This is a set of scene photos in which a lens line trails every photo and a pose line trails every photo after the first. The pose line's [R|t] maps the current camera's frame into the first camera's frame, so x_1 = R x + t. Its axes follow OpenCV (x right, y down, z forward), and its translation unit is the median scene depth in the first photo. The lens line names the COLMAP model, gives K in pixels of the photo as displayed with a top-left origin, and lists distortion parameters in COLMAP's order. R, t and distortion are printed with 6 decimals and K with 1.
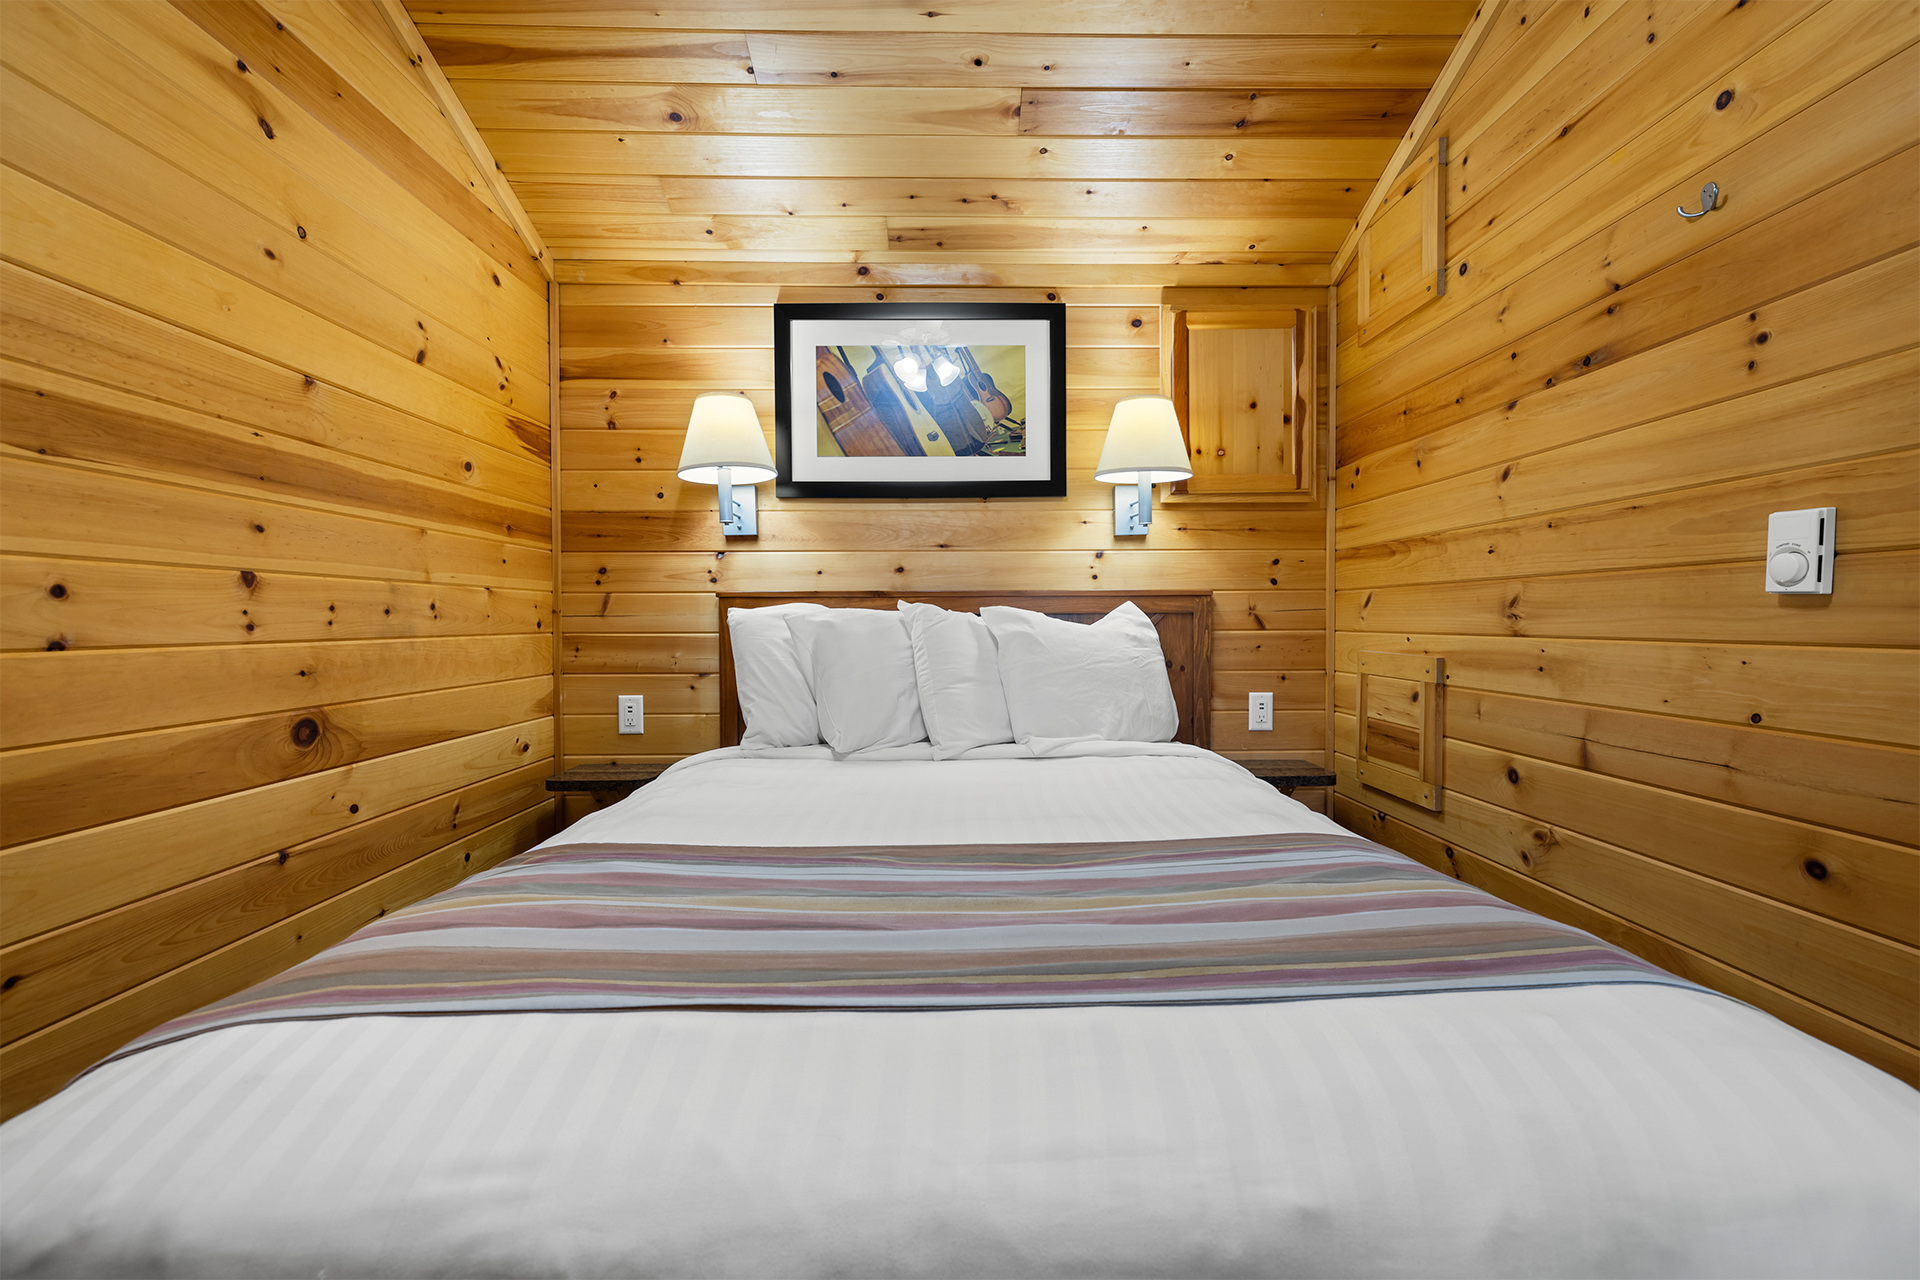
lens RADIAL K [[811.1, 0, 964.4], [0, 811.1, 638.1], [0, 0, 1]] dist [0.002357, 0.000712]
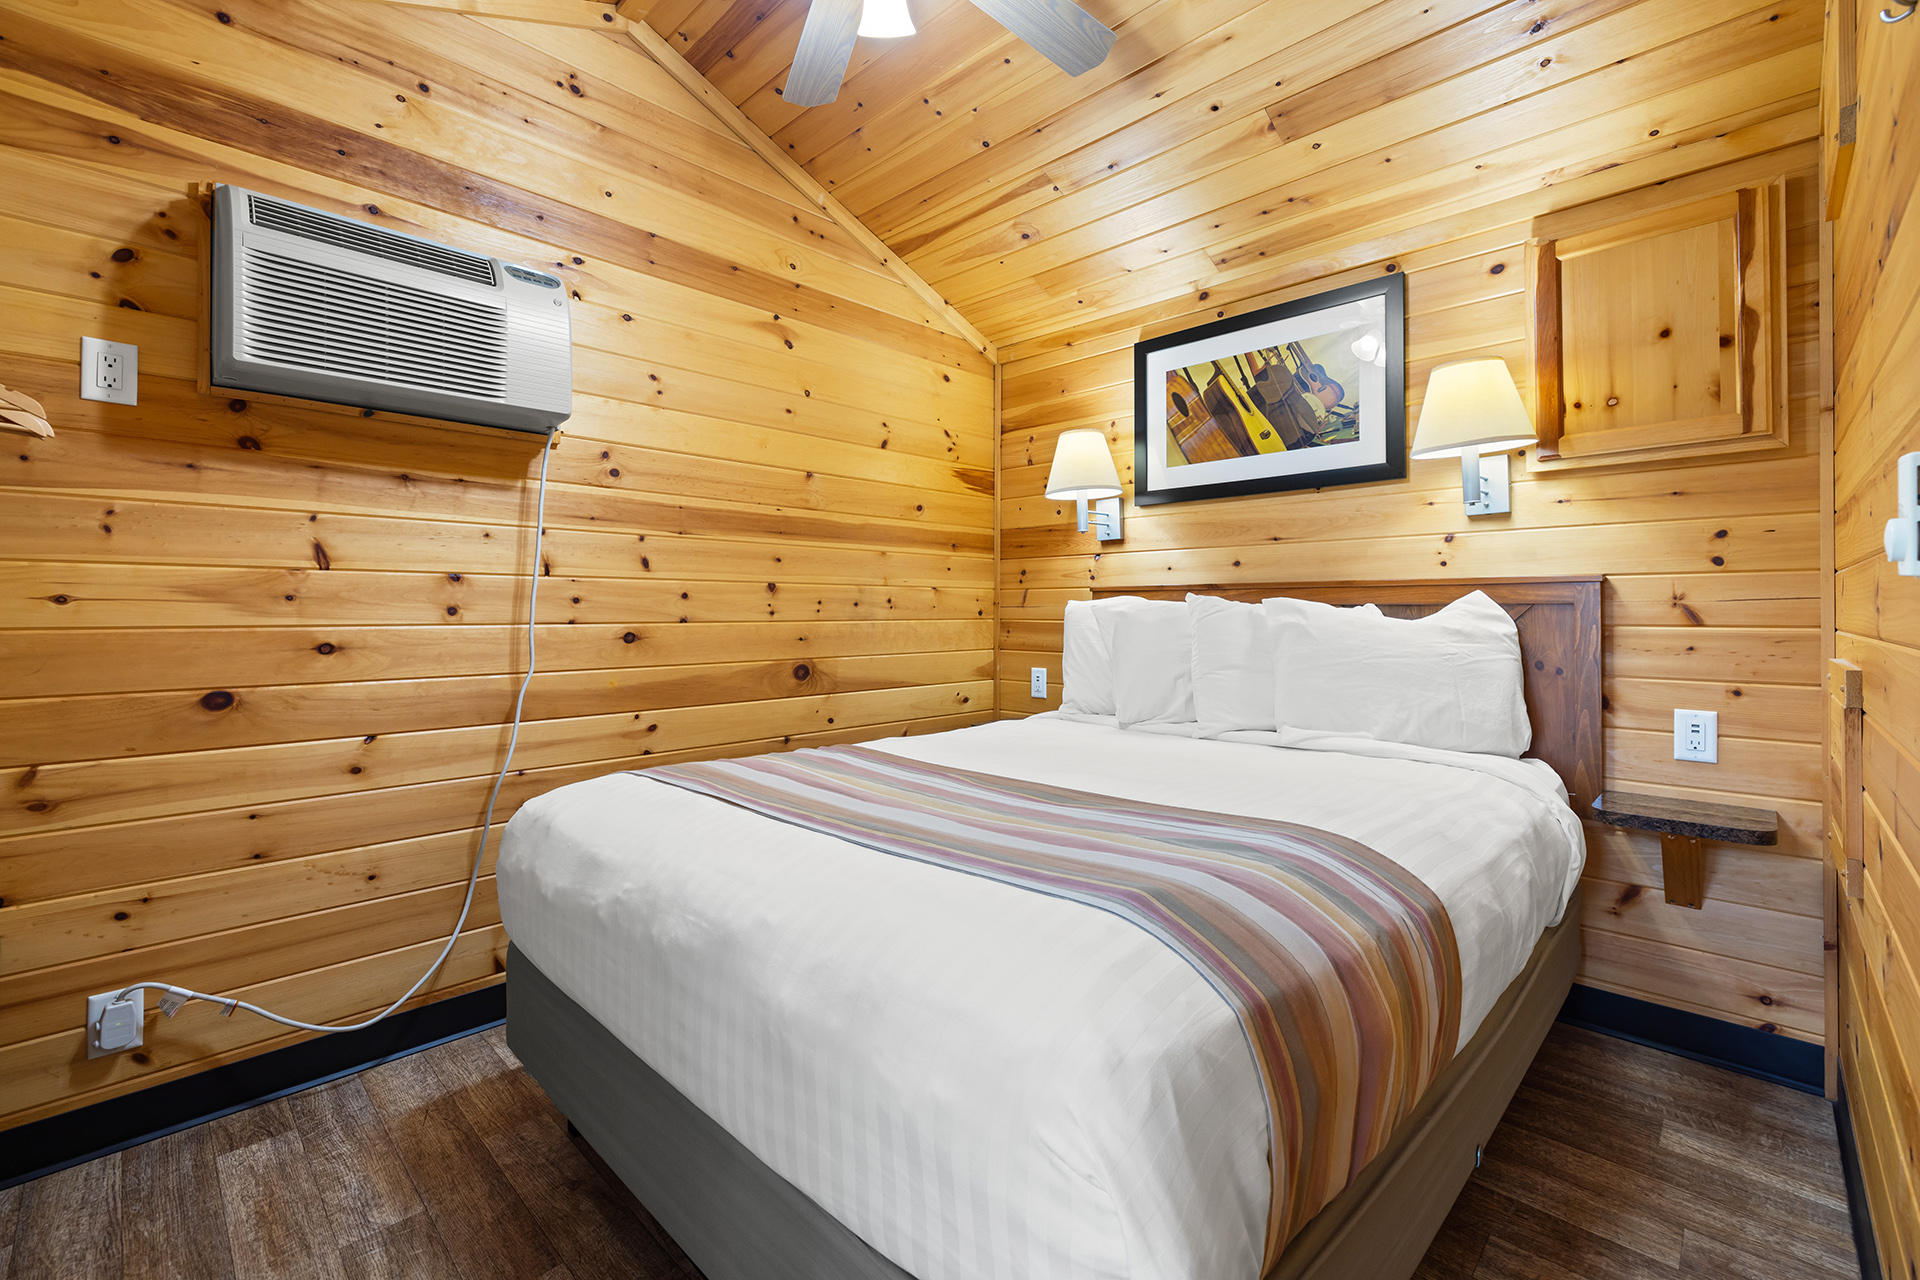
lens RADIAL K [[811.1, 0, 957.4], [0, 811.1, 604.1], [0, 0, 1]] dist [0.002357, 0.000712]
pose [[0.705753, -0.001315, -0.708456, 0.437727], [-0.019238, 0.999594, -0.021019, -0.001767], [0.708196, 0.028463, 0.705441, -0.009399]]
